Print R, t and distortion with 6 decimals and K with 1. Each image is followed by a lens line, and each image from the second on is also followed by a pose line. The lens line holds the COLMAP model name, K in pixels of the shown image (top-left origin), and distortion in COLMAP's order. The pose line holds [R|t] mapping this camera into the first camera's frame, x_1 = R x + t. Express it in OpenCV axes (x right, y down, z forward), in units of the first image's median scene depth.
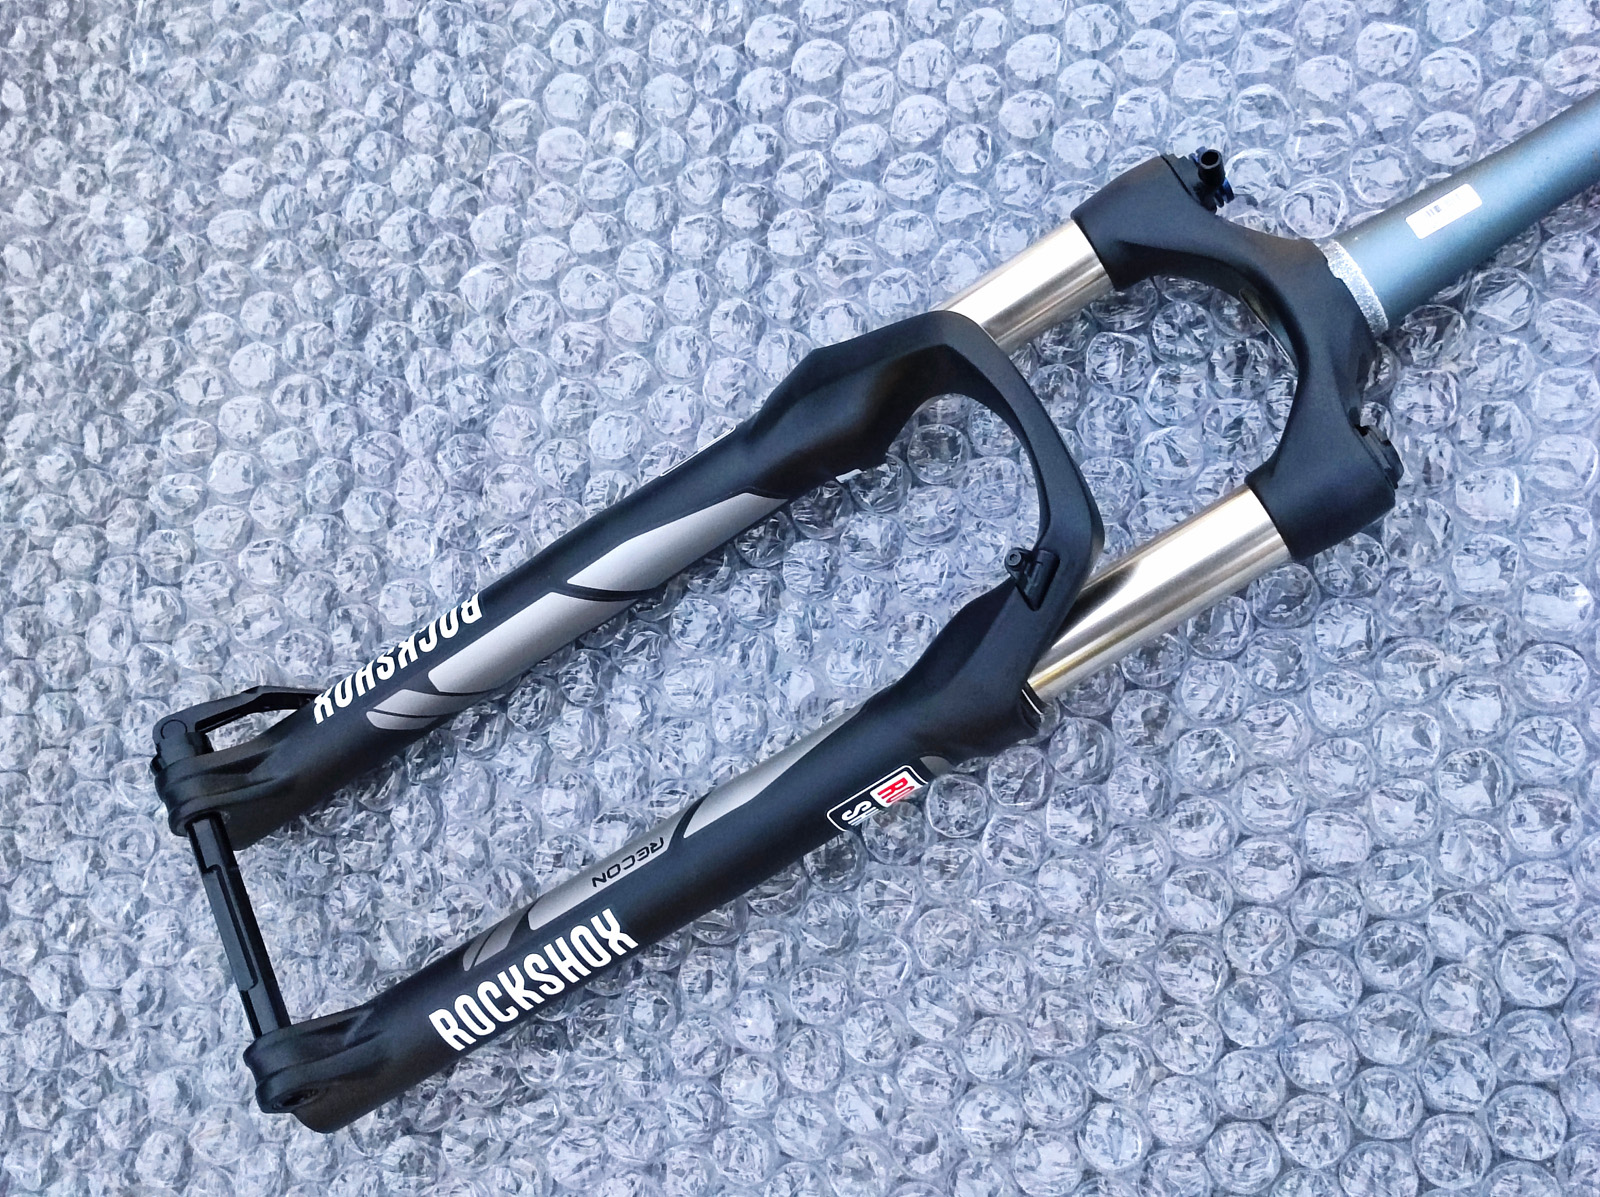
lens RADIAL K [[1798.7, 0, 800.0], [0, 1798.7, 598.5], [0, 0, 1]] dist [0.057302, -0.137284]
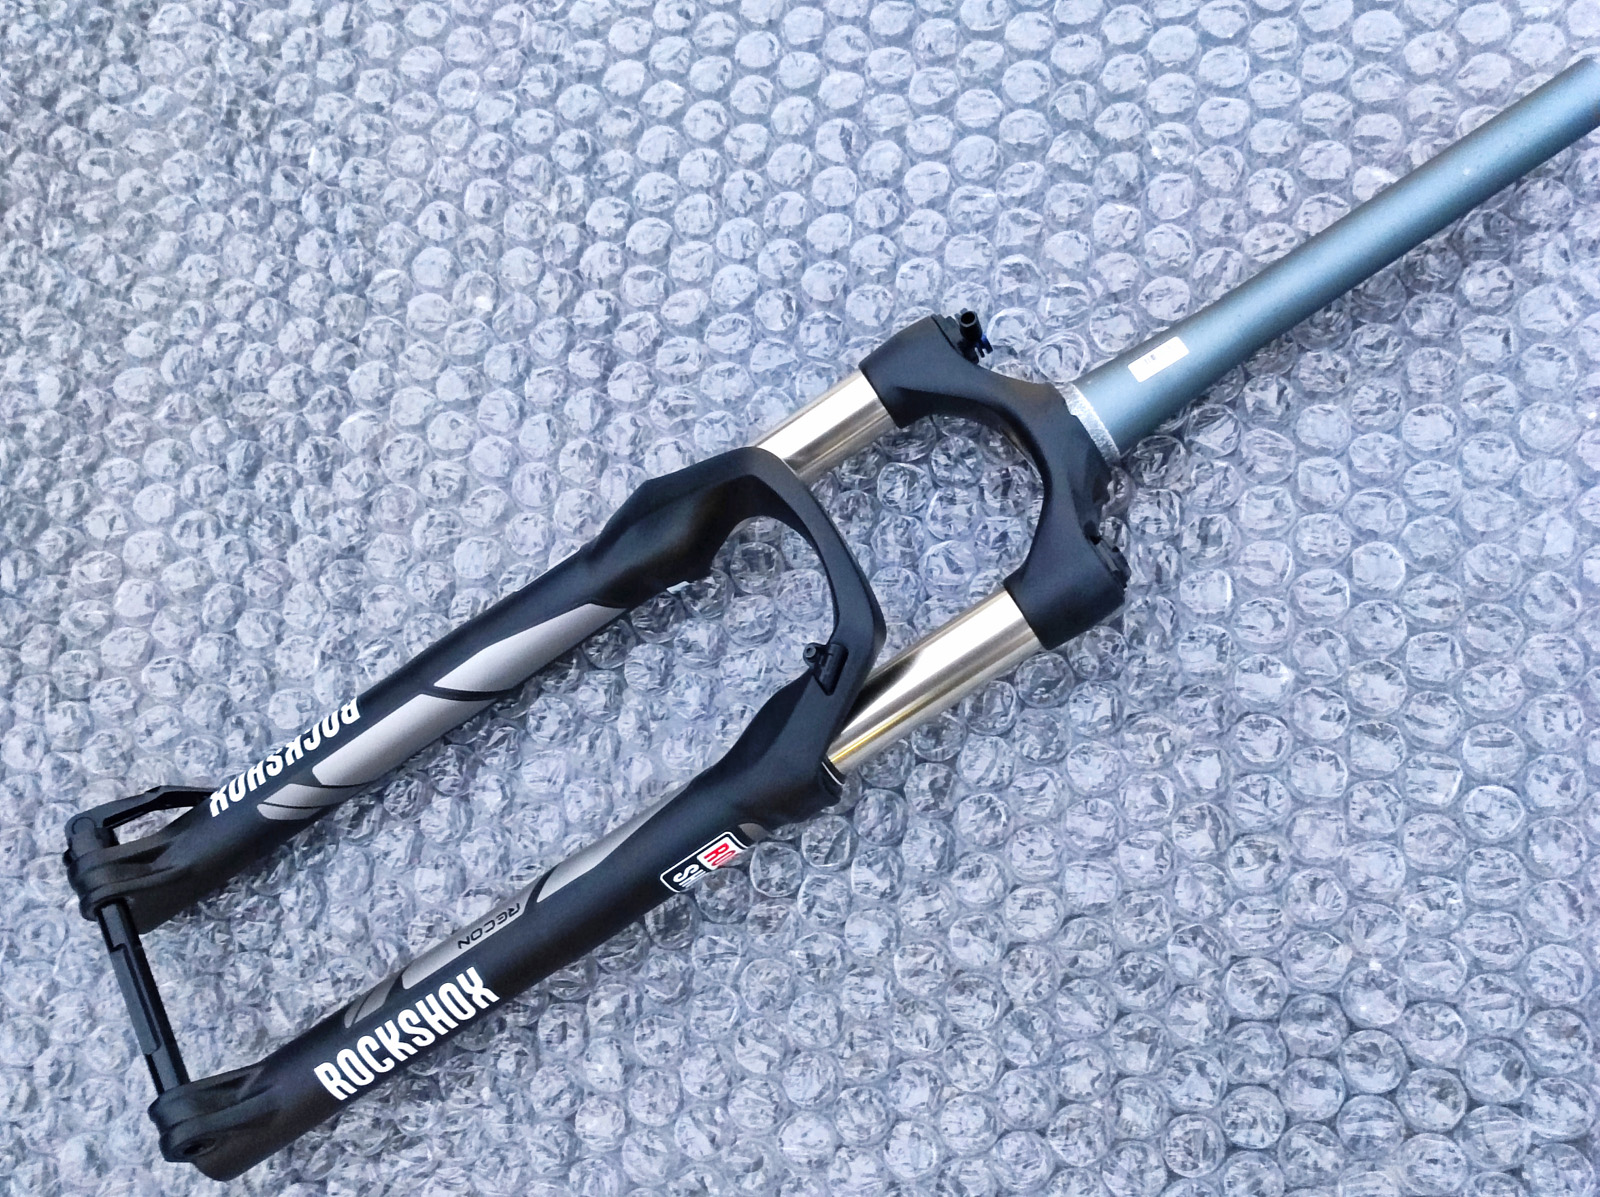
lens RADIAL K [[1798.7, 0, 800.0], [0, 1798.7, 598.5], [0, 0, 1]] dist [0.057302, -0.137284]
pose [[0.998151, -0.021187, 0.056964, 0.037460], [0.025198, 0.997183, -0.070653, 0.021999], [-0.055306, 0.071958, 0.995873, -0.156684]]
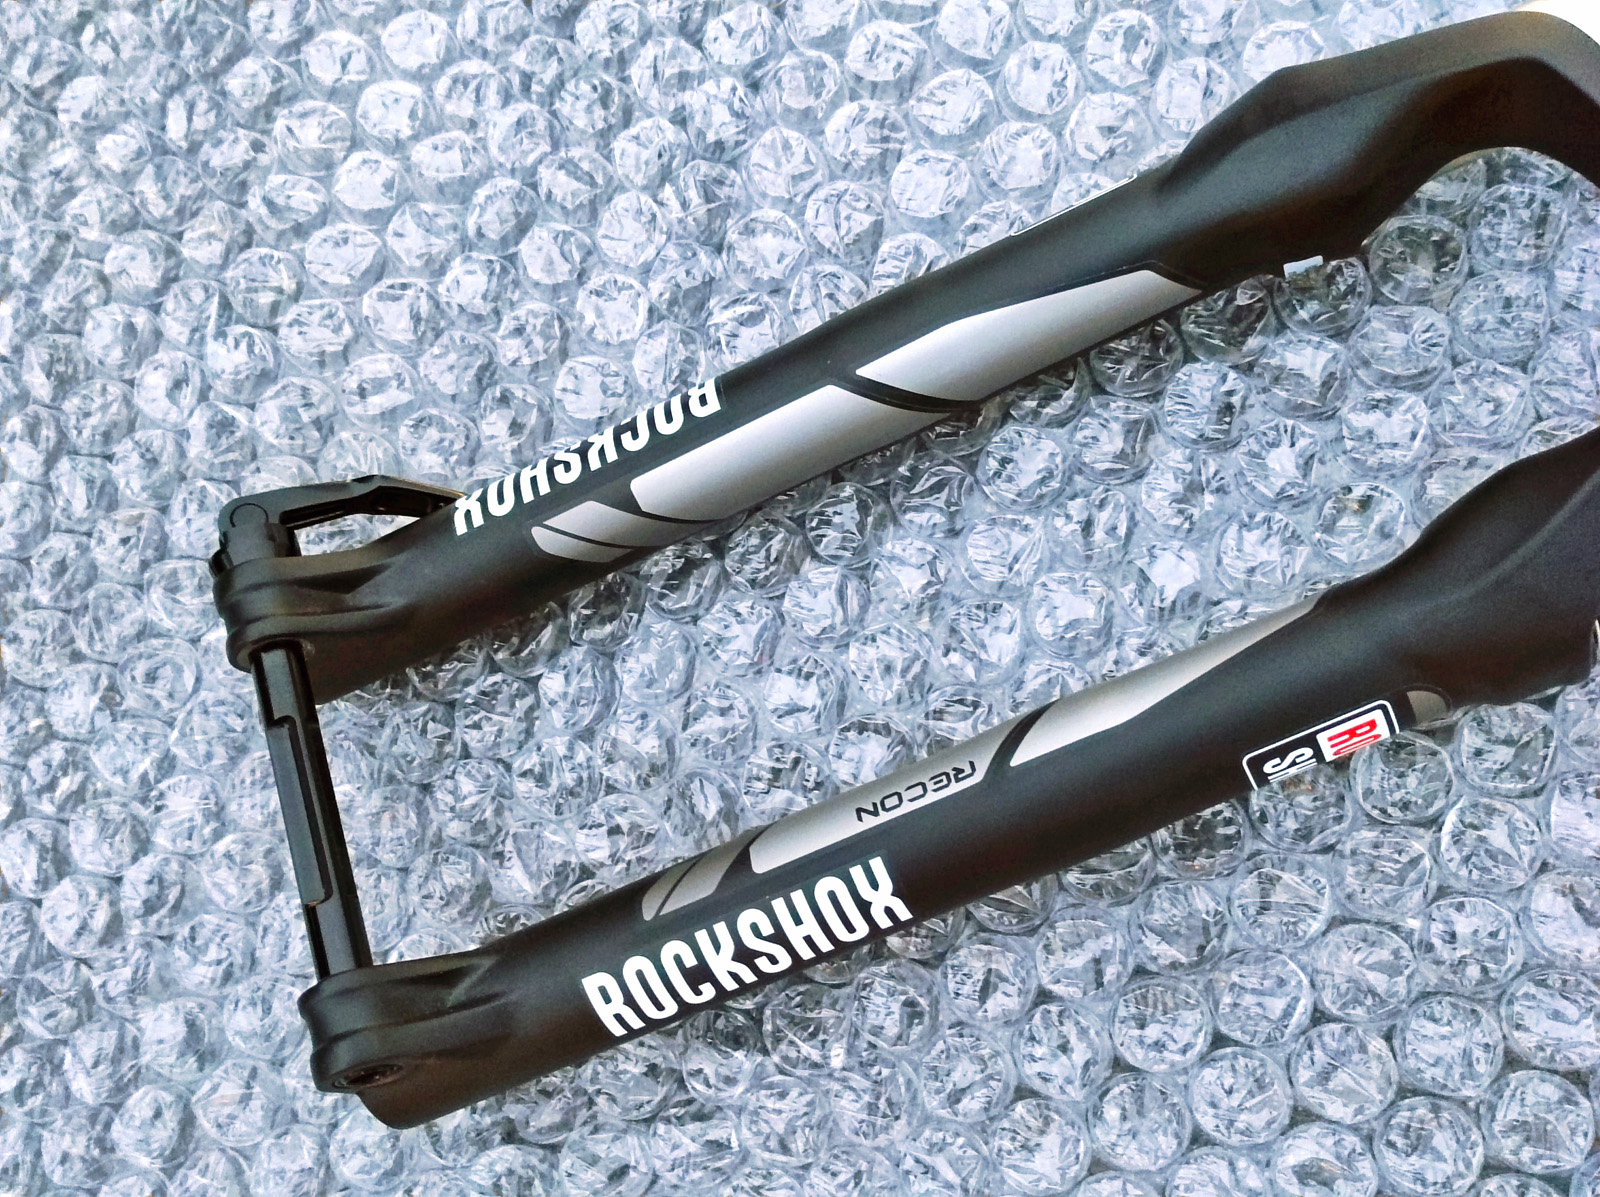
lens RADIAL K [[1798.7, 0, 800.0], [0, 1798.7, 598.5], [0, 0, 1]] dist [0.057302, -0.137284]
pose [[0.991026, 0.133659, -0.001766, -0.131900], [-0.133633, 0.990976, 0.010409, 0.067931], [0.003141, -0.010080, 0.999944, 0.308442]]
